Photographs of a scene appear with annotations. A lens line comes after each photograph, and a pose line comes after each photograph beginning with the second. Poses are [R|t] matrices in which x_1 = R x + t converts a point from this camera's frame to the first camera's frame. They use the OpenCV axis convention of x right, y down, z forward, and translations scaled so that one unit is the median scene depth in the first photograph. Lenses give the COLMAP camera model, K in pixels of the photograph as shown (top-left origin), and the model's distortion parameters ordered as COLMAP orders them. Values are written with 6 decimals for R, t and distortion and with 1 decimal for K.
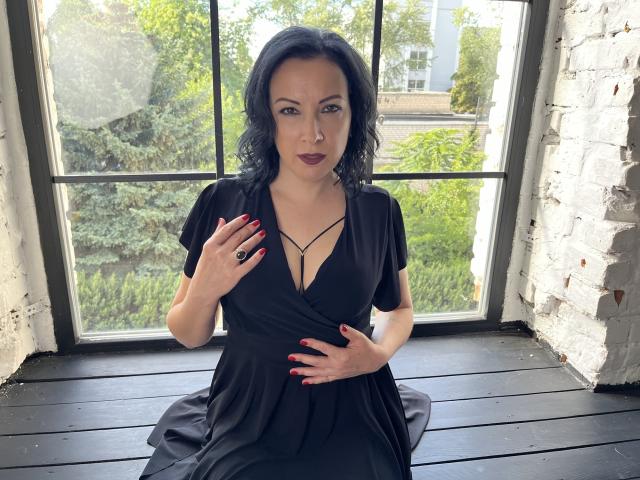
lens RADIAL K [[484.1, 0, 313.3], [0, 484.1, 237.2], [0, 0, 1]] dist [0.059375, -0.091043]
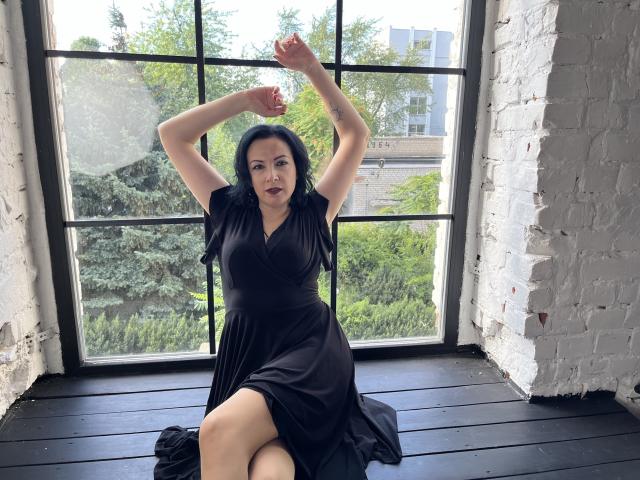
lens RADIAL K [[484.1, 0, 322.4], [0, 484.1, 245.5], [0, 0, 1]] dist [0.059375, -0.091043]
pose [[0.999930, -0.009492, 0.007076, 0.067607], [0.009954, 0.997605, -0.068450, 0.016970], [-0.006409, 0.068515, 0.997629, -0.148518]]
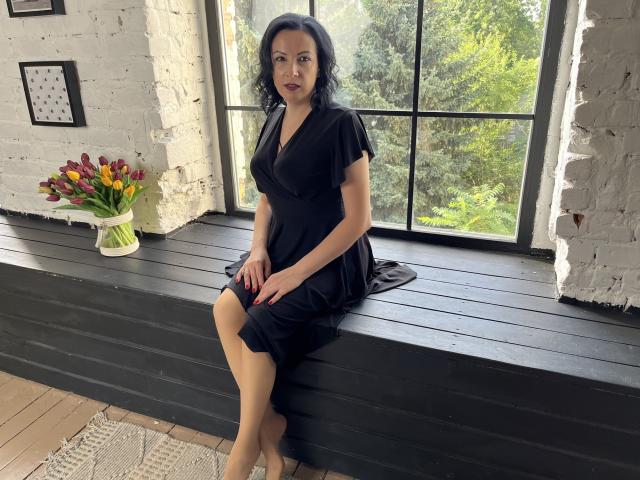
lens RADIAL K [[484.1, 0, 324.0], [0, 484.1, 235.0], [0, 0, 1]] dist [0.059375, -0.091043]
pose [[0.858346, 0.153212, -0.489661, 0.541804], [-0.121639, 0.987931, 0.095893, 0.095463], [0.498444, -0.022747, 0.866624, -0.259936]]
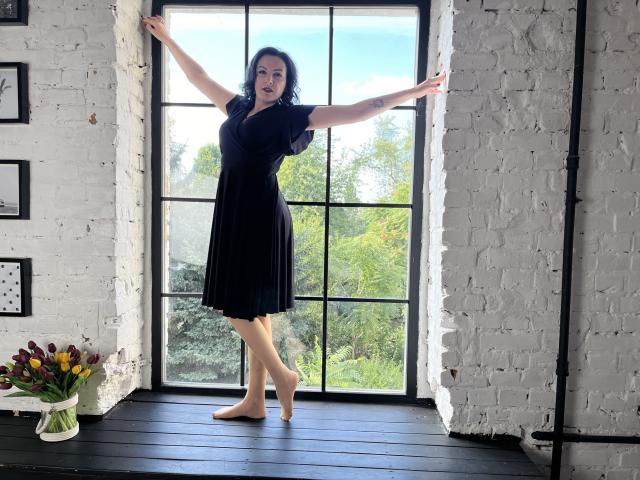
lens RADIAL K [[484.1, 0, 316.4], [0, 484.1, 247.6], [0, 0, 1]] dist [0.059375, -0.091043]
pose [[0.978225, 0.012166, -0.207189, 0.399342], [-0.063193, 0.968341, -0.241499, 0.109458], [0.197691, 0.249334, 0.948025, -0.653554]]
